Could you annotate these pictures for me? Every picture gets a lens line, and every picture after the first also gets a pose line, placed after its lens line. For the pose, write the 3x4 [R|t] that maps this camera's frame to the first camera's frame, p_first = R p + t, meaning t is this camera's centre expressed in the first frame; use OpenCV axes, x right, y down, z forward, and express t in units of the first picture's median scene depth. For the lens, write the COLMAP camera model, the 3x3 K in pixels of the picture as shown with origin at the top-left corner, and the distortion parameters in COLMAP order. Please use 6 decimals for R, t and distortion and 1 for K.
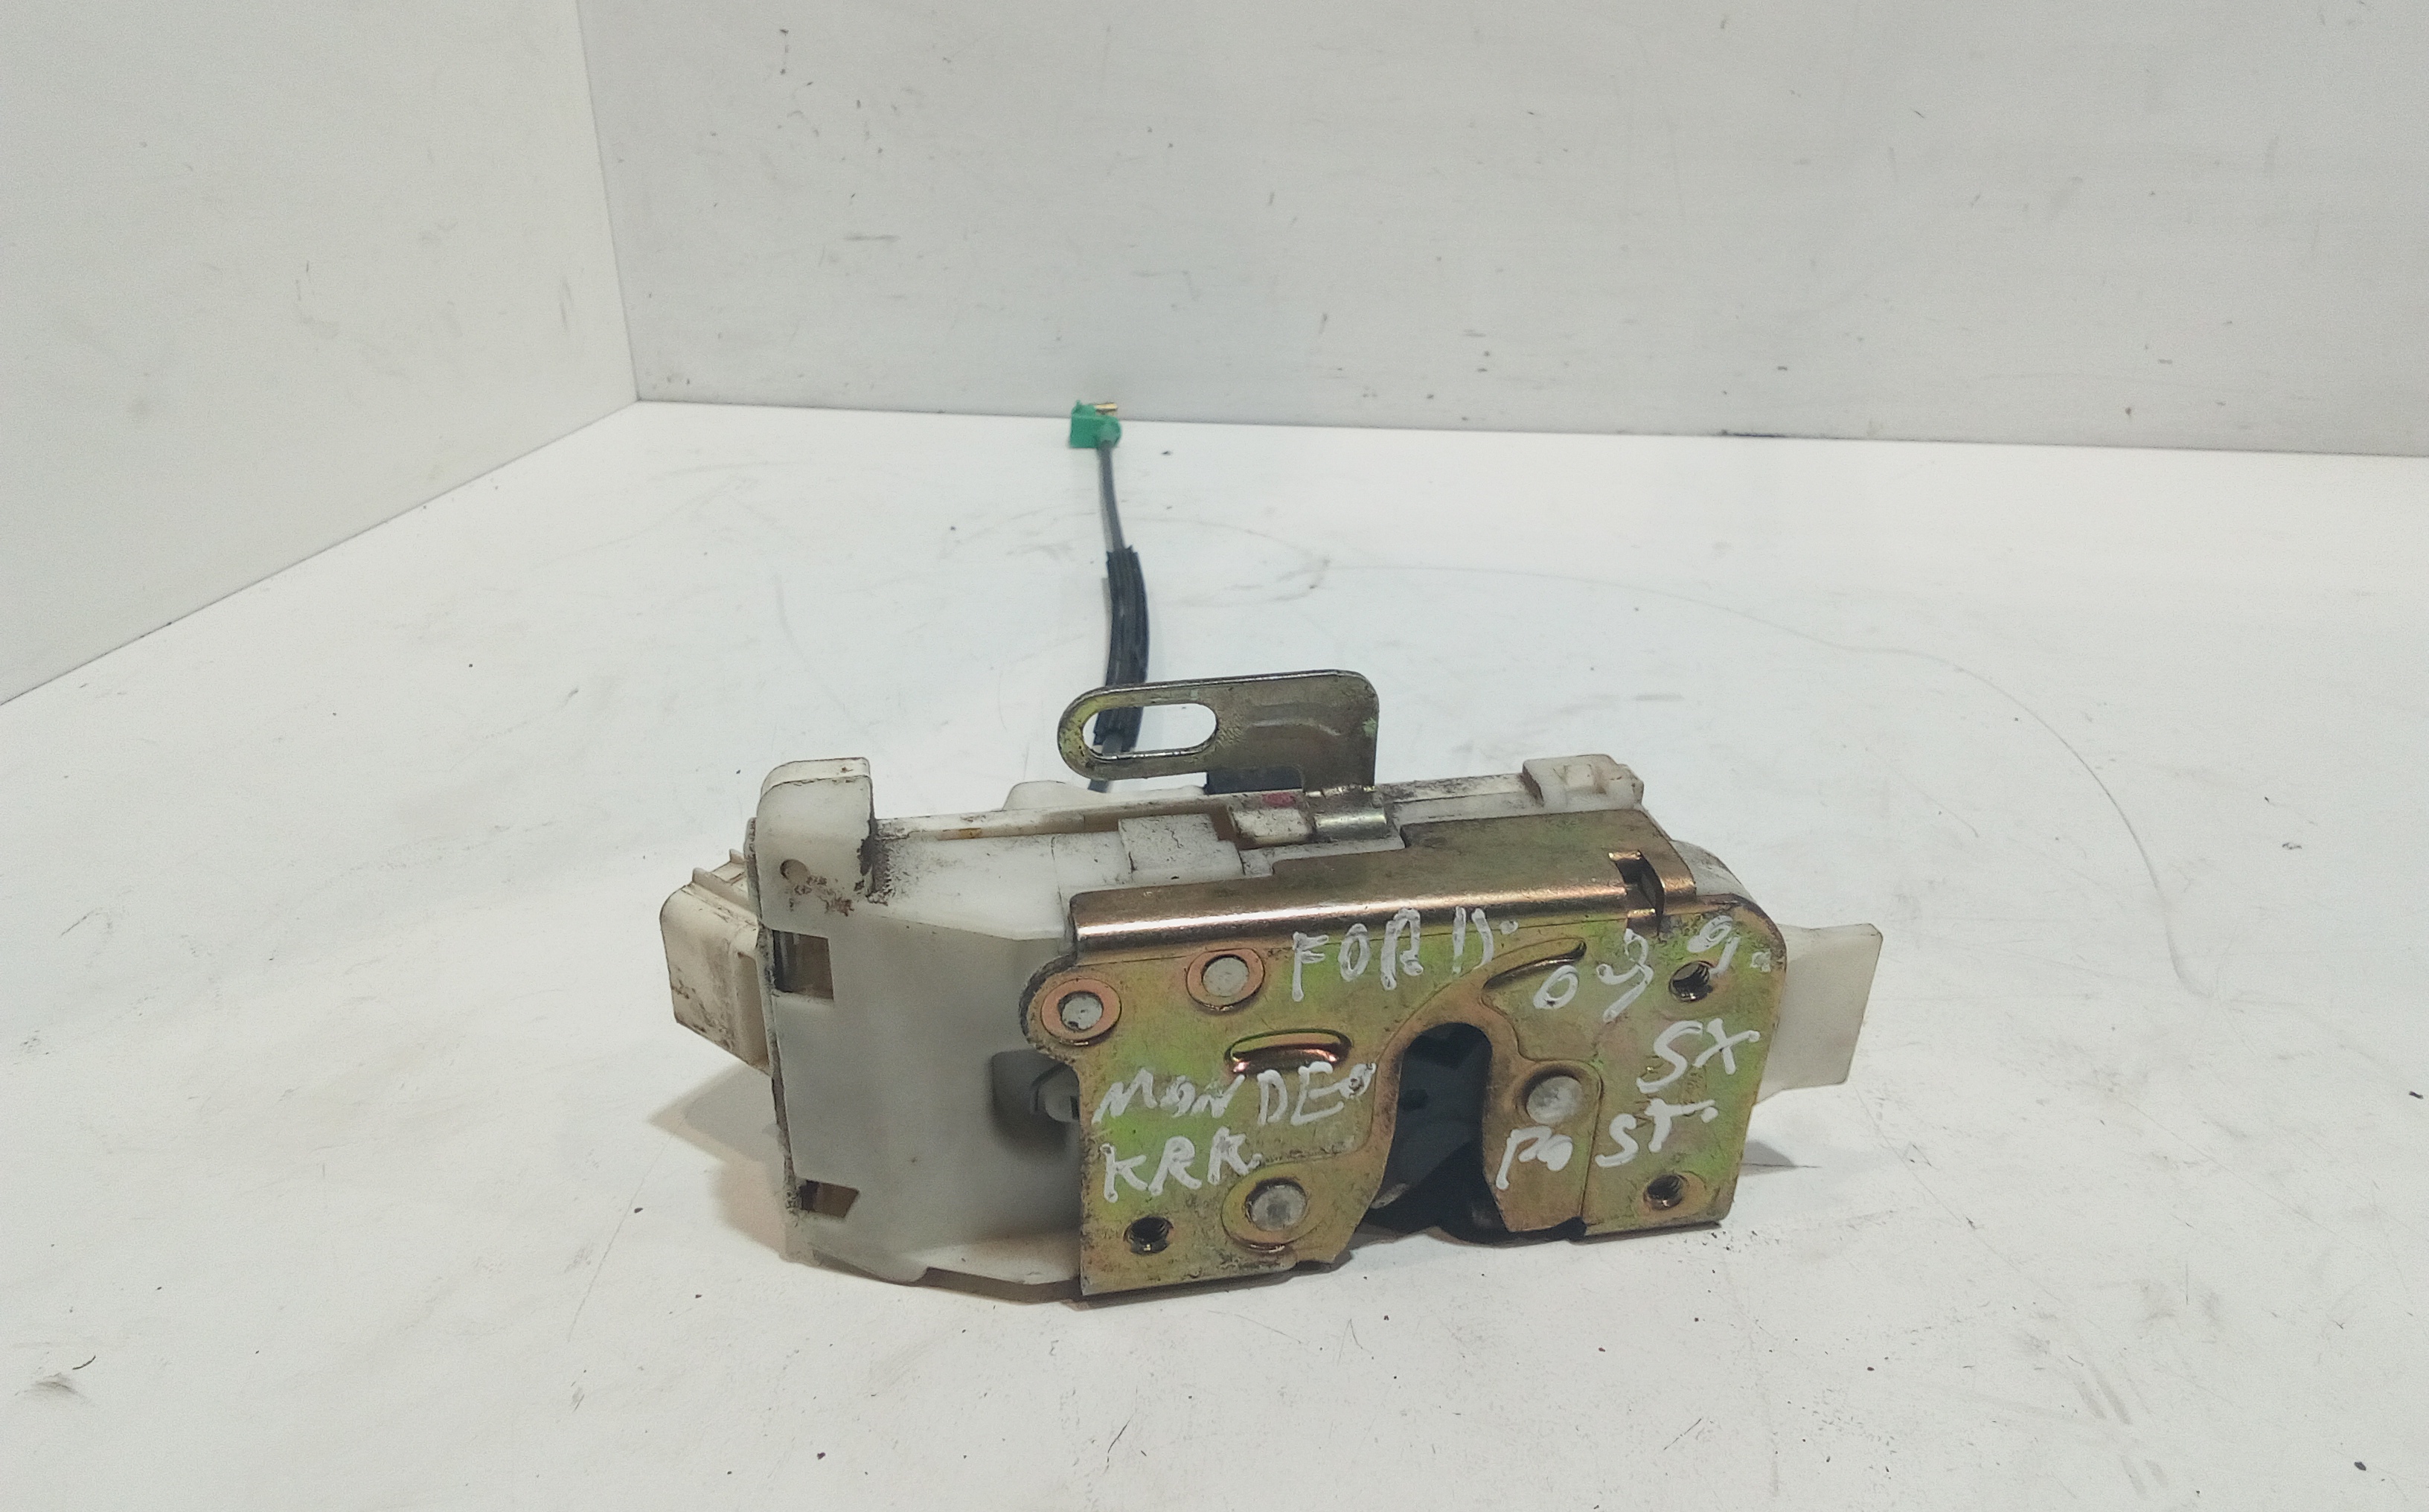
lens RADIAL K [[1819.9, 0, 1212.6], [0, 1819.9, 771.0], [0, 0, 1]] dist [0.060386, -0.092755]
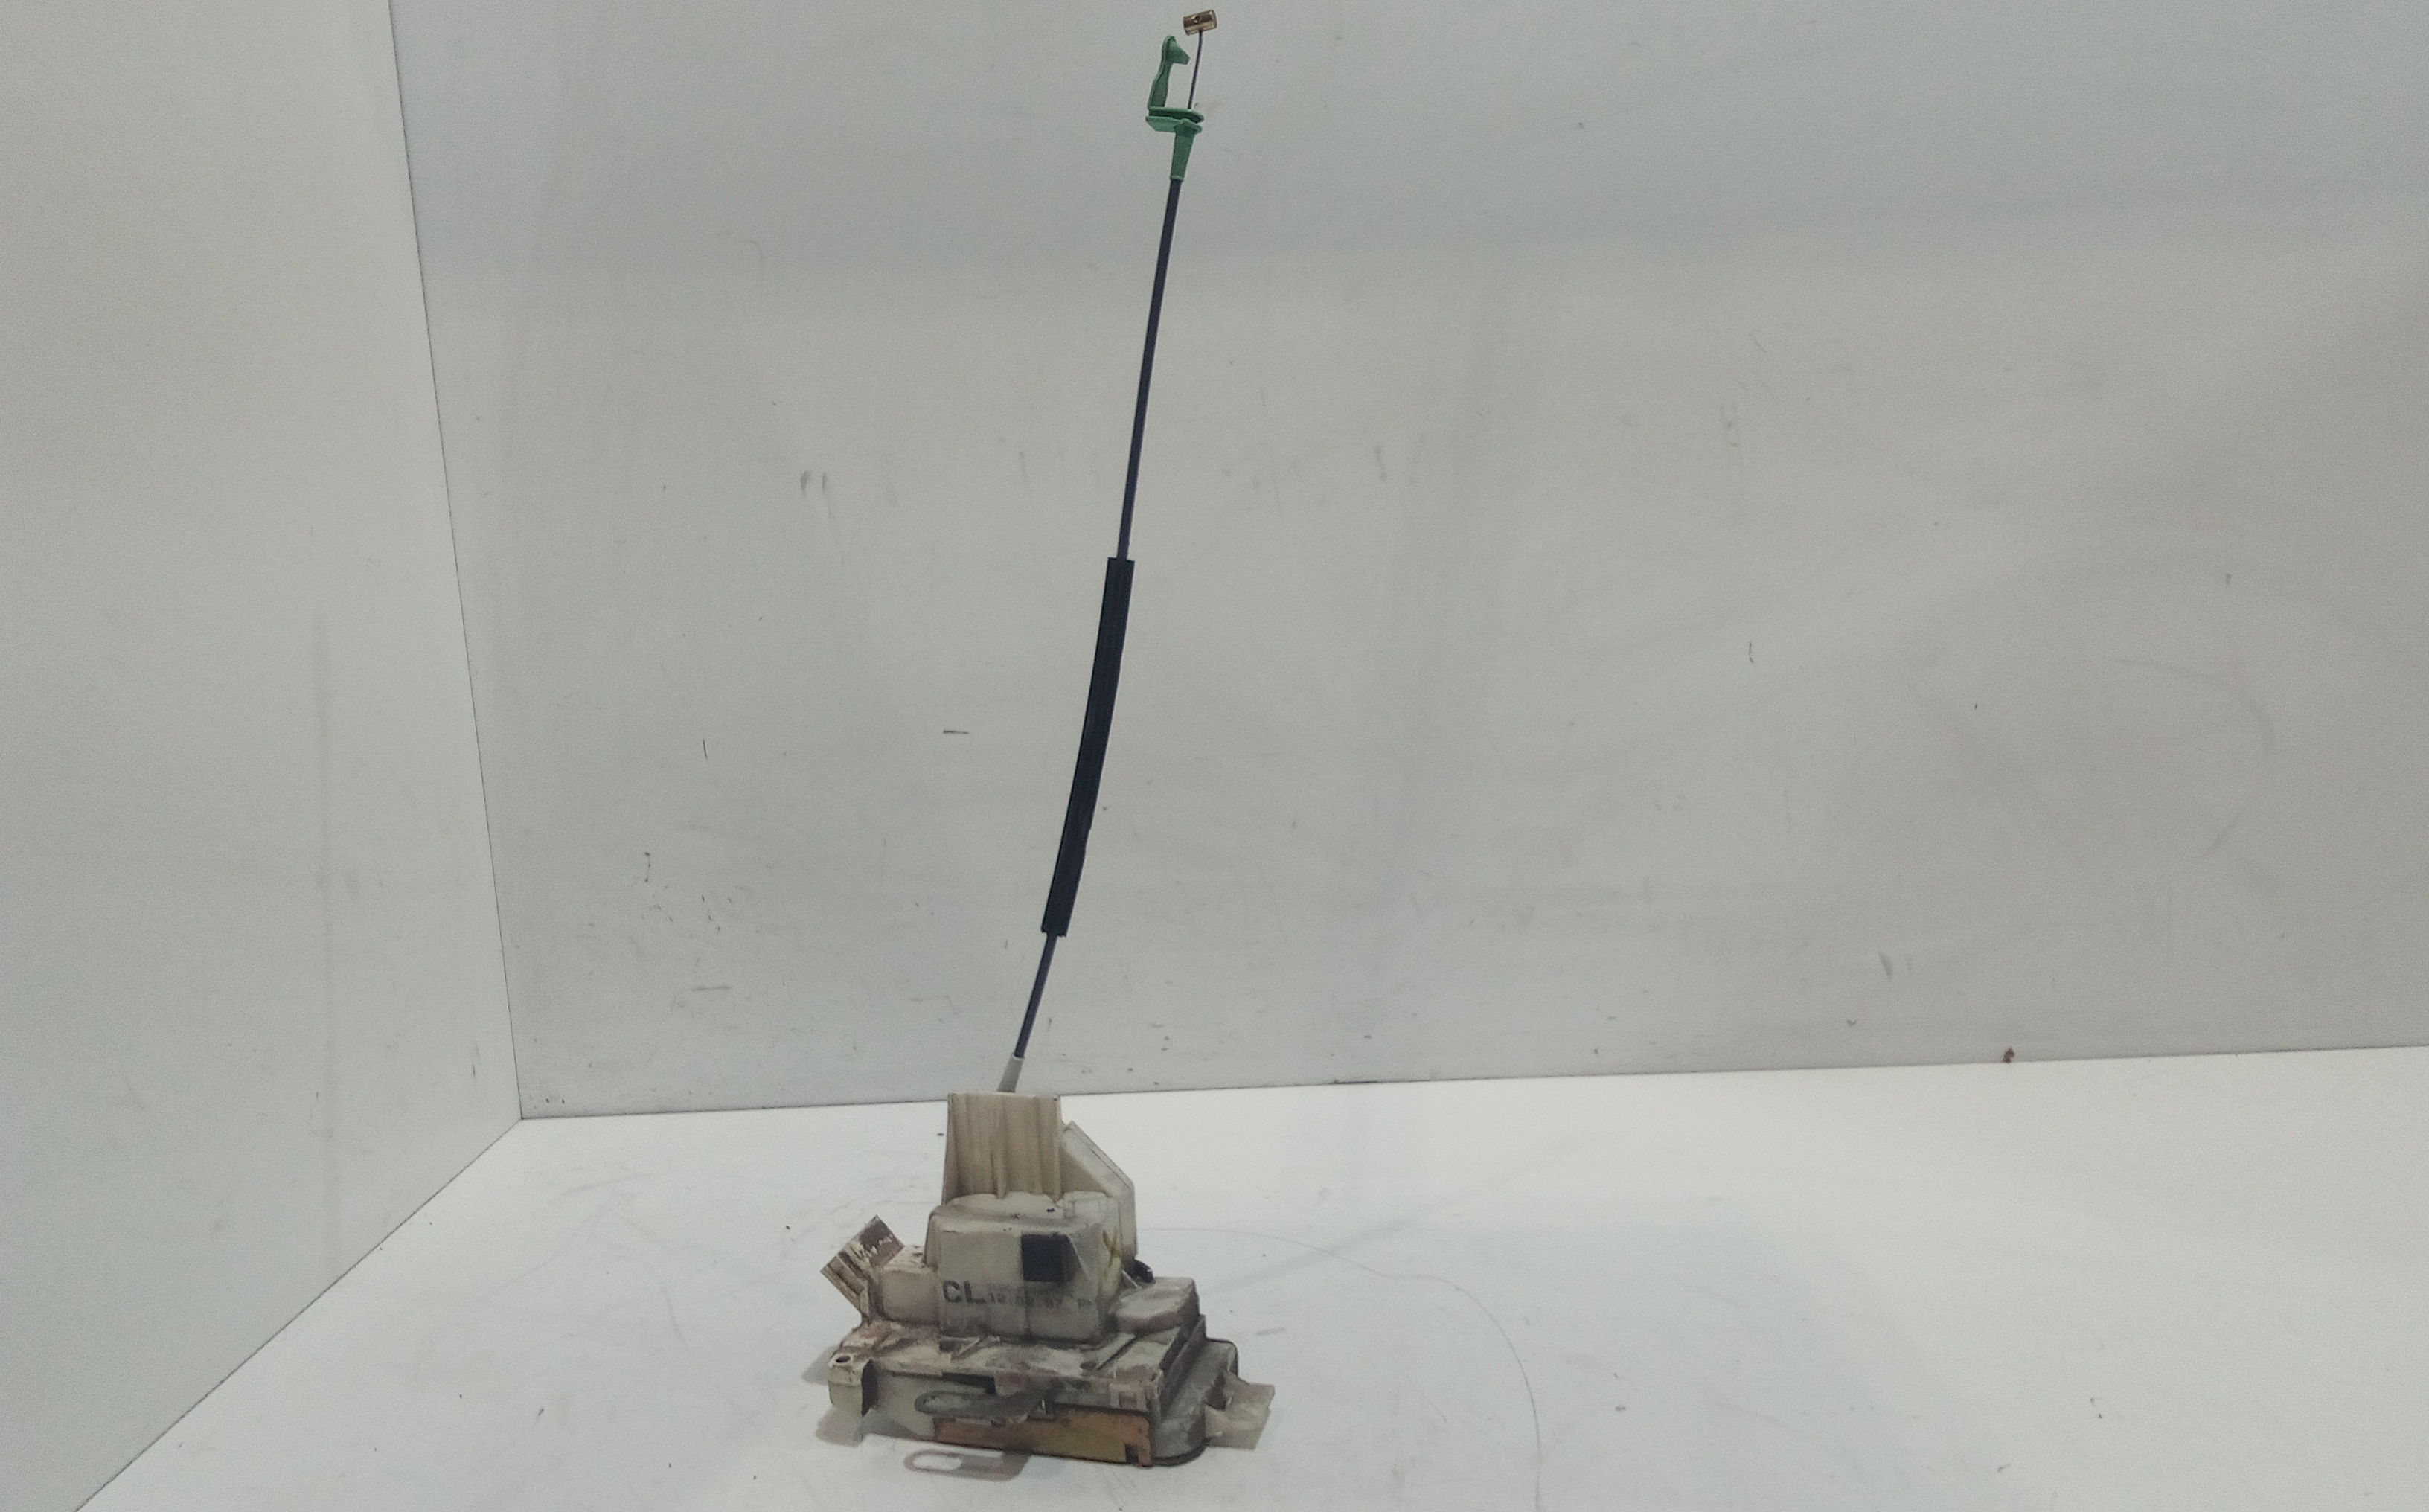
lens RADIAL K [[1819.9, 0, 1223.4], [0, 1819.9, 667.5], [0, 0, 1]] dist [0.060386, -0.092755]
pose [[0.987472, -0.061964, 0.145118, 0.007608], [0.103357, 0.948914, -0.298127, -0.082017], [-0.119231, 0.309391, 0.943430, -0.454123]]
